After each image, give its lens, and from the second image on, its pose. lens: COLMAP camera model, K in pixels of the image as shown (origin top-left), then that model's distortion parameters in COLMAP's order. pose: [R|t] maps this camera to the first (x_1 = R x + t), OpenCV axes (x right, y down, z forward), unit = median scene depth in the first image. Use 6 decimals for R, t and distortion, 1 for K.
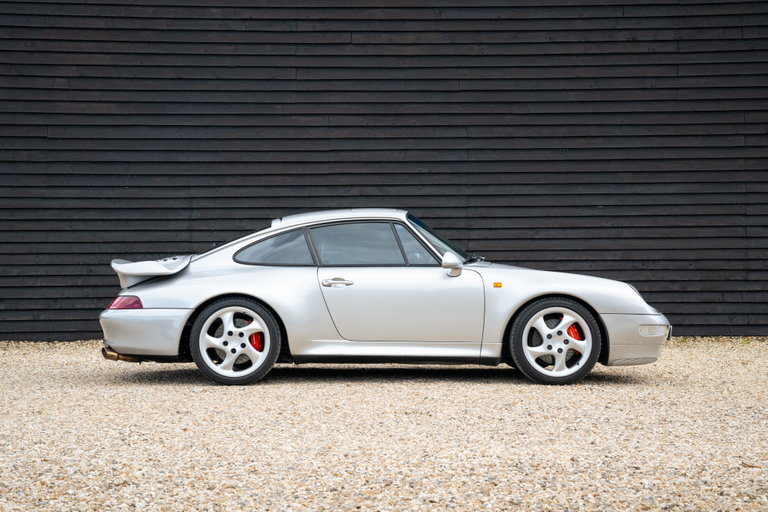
lens RADIAL K [[1508.8, 0, 404.7], [0, 1508.8, 247.9], [0, 0, 1]] dist [0.352224, 0.352403]
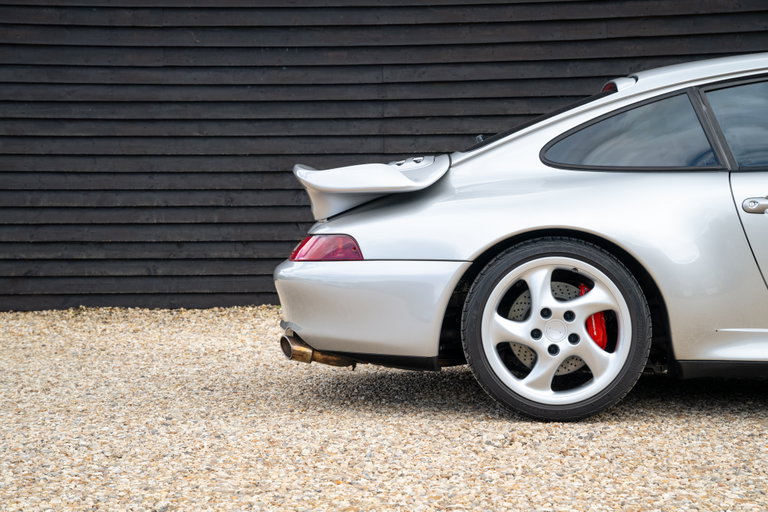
lens RADIAL K [[1583.0, 0, 387.4], [0, 1583.0, 276.6], [0, 0, 1]] dist [0.499967, 0.167509]
pose [[0.996328, 0.000189, -0.085619, -0.116565], [0.004246, 0.998658, 0.051613, 0.018125], [0.085514, -0.051787, 0.994990, 0.477811]]
